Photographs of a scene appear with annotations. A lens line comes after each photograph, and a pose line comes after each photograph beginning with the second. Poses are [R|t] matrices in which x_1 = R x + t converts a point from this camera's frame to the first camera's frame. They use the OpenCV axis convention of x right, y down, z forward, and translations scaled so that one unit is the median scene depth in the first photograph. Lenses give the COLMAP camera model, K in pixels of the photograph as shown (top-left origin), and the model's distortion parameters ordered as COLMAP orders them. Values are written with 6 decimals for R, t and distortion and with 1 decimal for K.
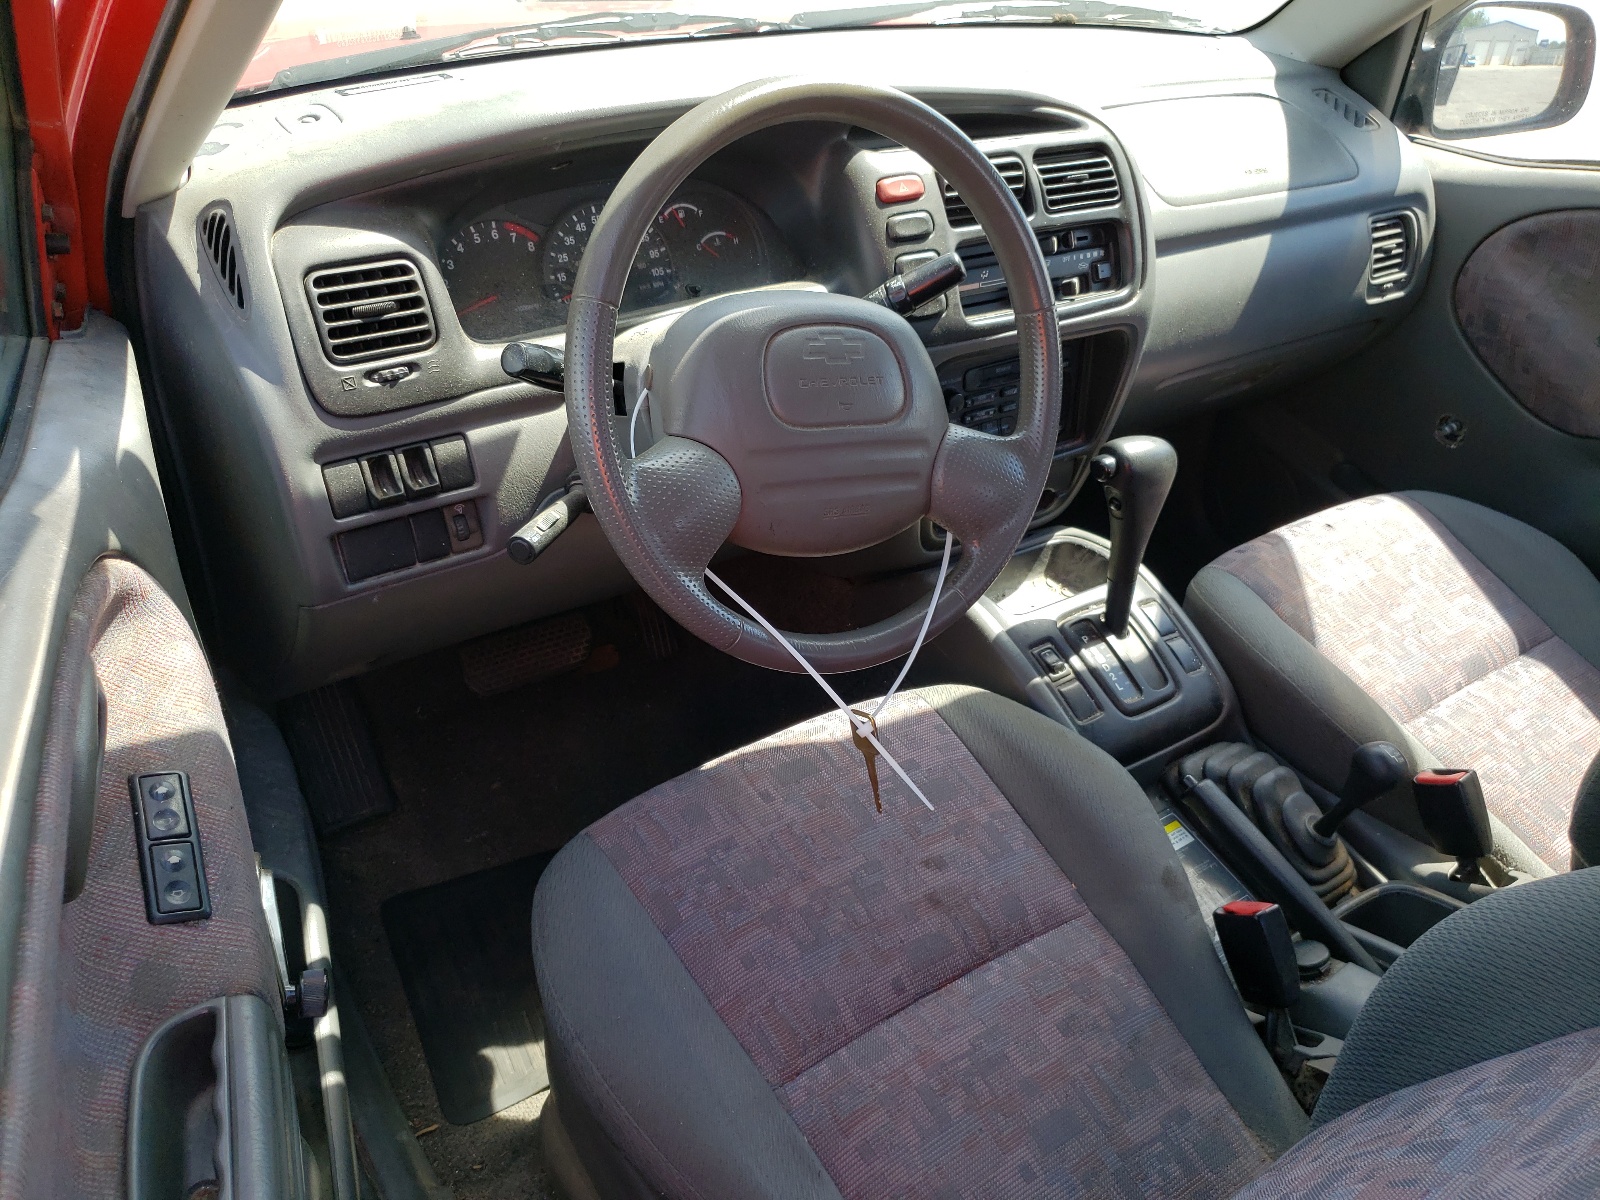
lens RADIAL K [[1176.1, 0, 800.0], [0, 1176.1, 600.0], [0, 0, 1]] dist [0.001294, 0.001653]
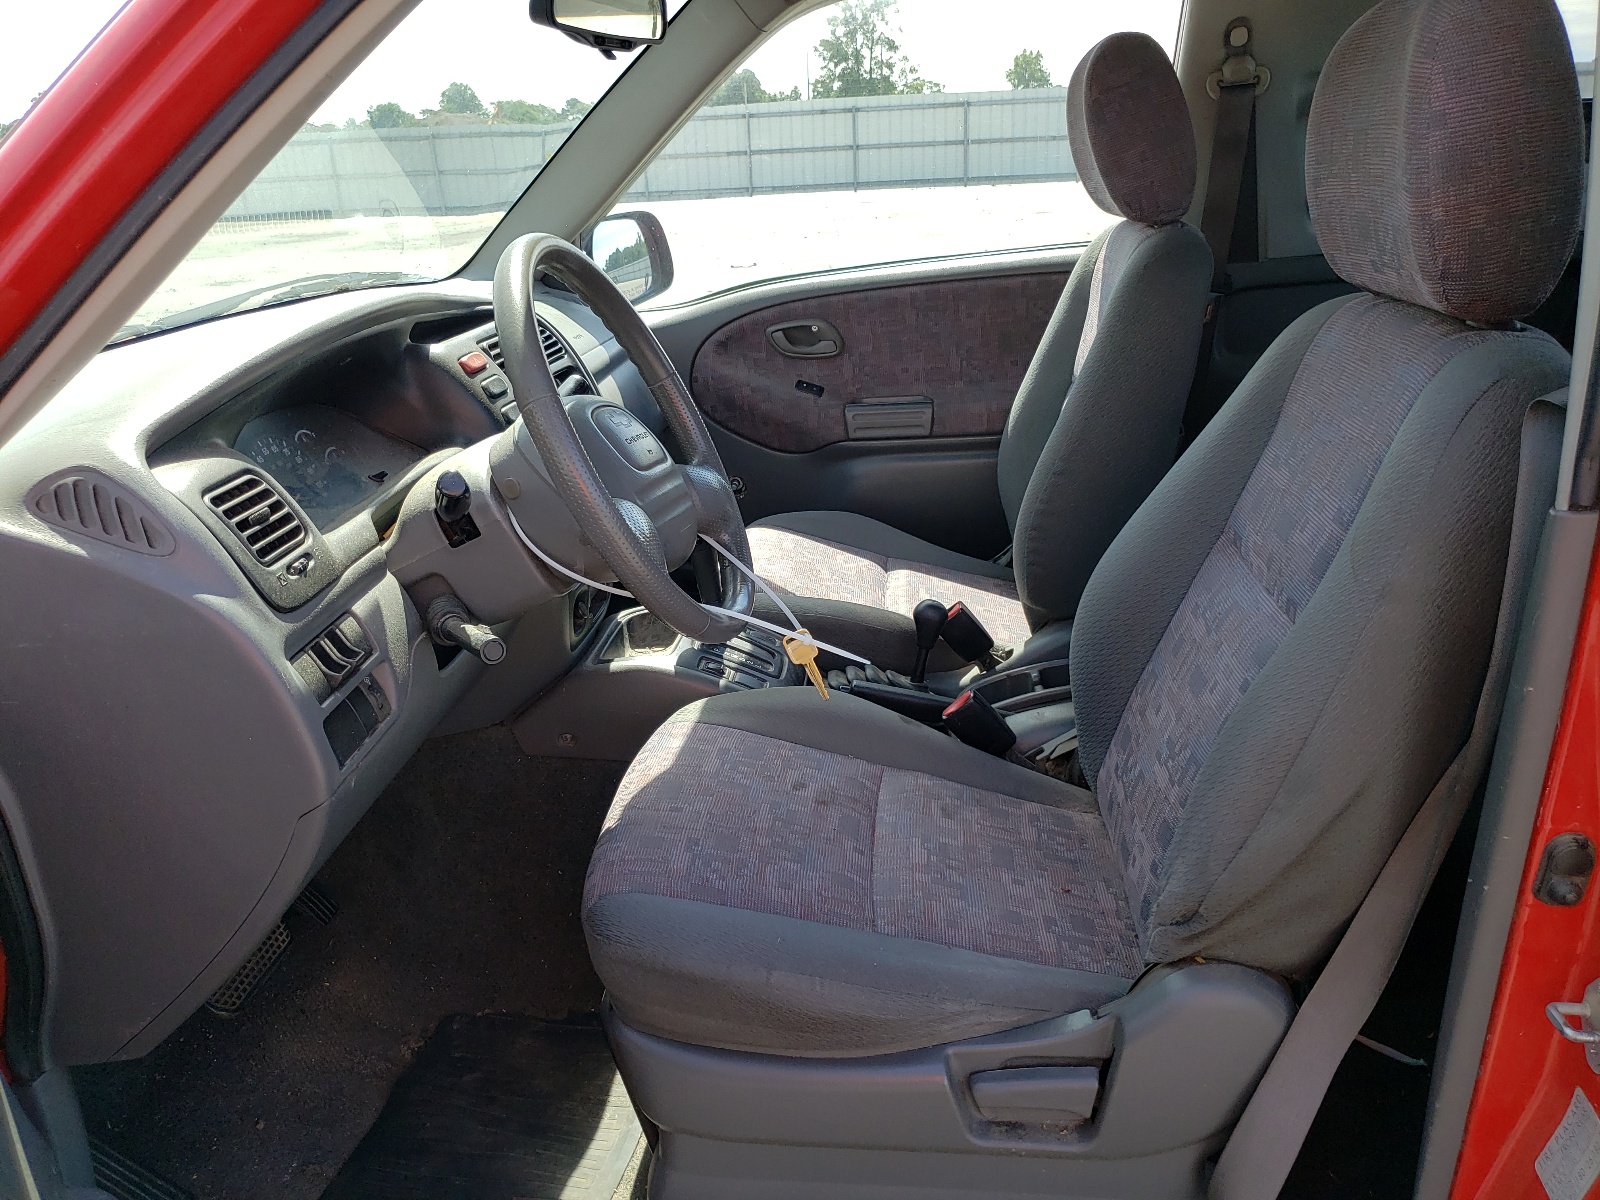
lens RADIAL K [[1176.1, 0, 800.0], [0, 1176.1, 600.0], [0, 0, 1]] dist [0.001294, 0.001653]
pose [[0.639456, -0.378975, 0.668935, -0.746380], [0.534251, 0.844714, -0.032147, 0.106231], [-0.552876, 0.377936, 0.742626, -0.031010]]
